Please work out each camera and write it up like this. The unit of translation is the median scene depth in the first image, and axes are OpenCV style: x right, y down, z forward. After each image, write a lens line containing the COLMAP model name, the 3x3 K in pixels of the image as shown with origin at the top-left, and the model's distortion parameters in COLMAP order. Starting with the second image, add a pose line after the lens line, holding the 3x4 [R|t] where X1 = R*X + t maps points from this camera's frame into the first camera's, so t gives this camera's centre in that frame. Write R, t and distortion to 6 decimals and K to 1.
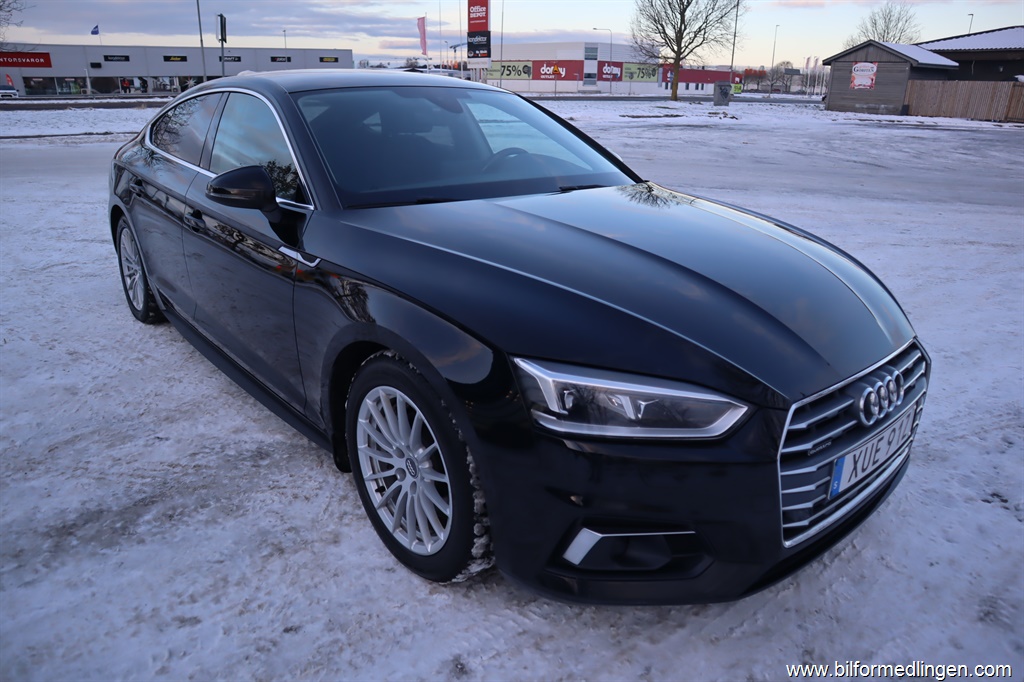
lens RADIAL K [[708.0, 0, 512.3], [0, 708.0, 336.7], [0, 0, 1]] dist [-0.123477, 0.077373]
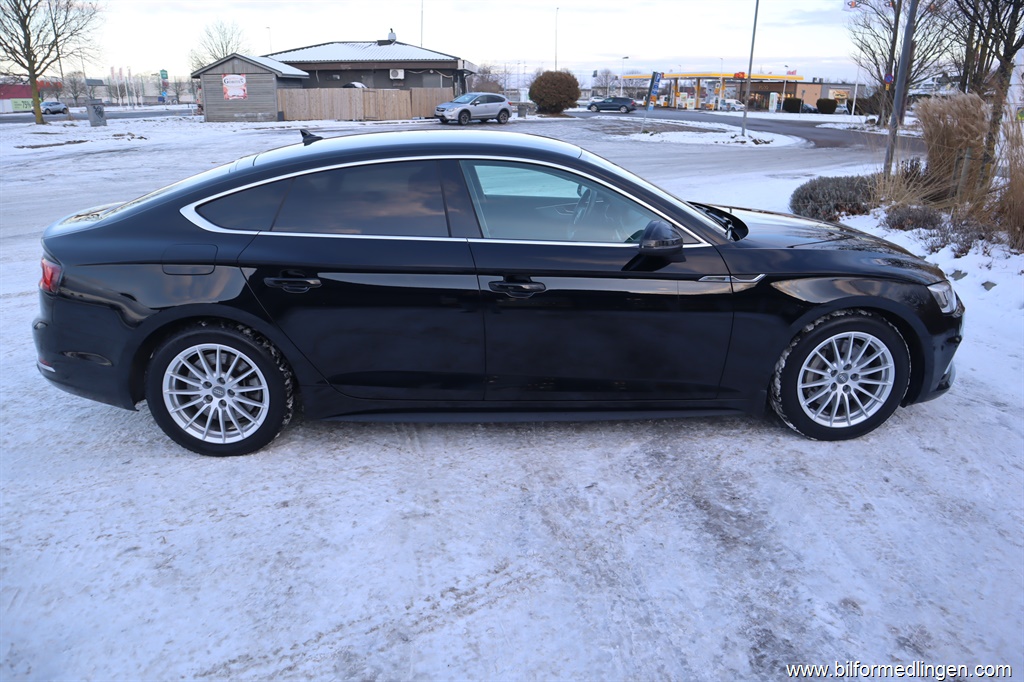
lens RADIAL K [[708.0, 0, 512.3], [0, 708.0, 336.7], [0, 0, 1]] dist [-0.123477, 0.077373]
pose [[0.617497, -0.267326, 0.739752, -1.370024], [0.274106, 0.954656, 0.116180, -0.239732], [-0.737267, 0.131029, 0.662773, 0.347626]]
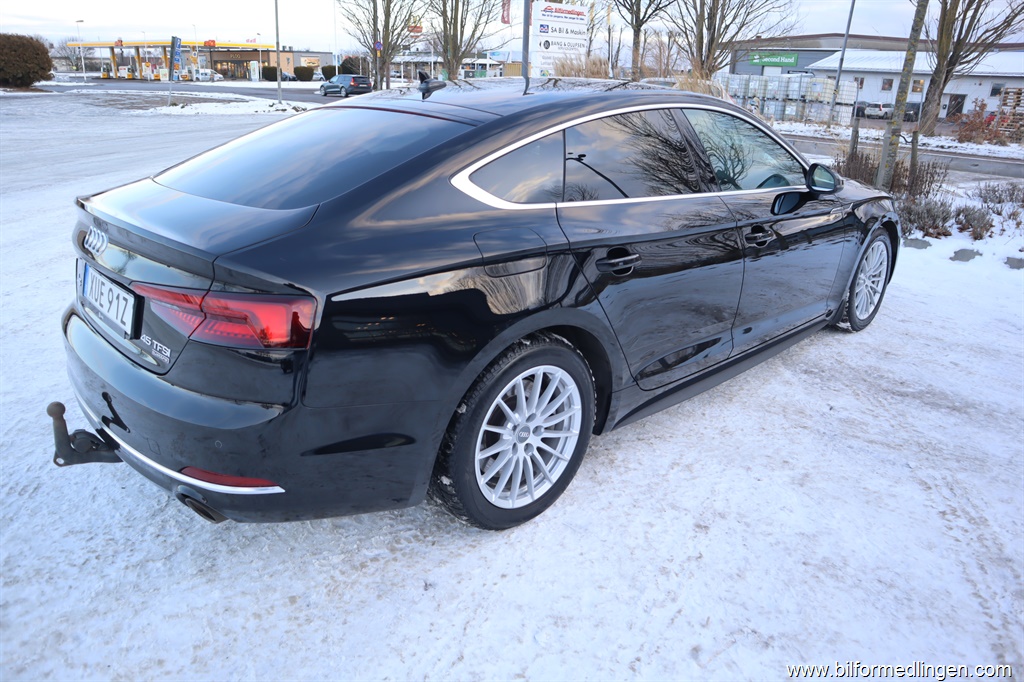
lens RADIAL K [[708.0, 0, 512.3], [0, 708.0, 336.7], [0, 0, 1]] dist [-0.123477, 0.077373]
pose [[-0.038342, -0.366891, 0.929474, -1.588220], [0.316574, 0.877785, 0.359547, -0.570929], [-0.947793, 0.308033, 0.082492, 1.423280]]
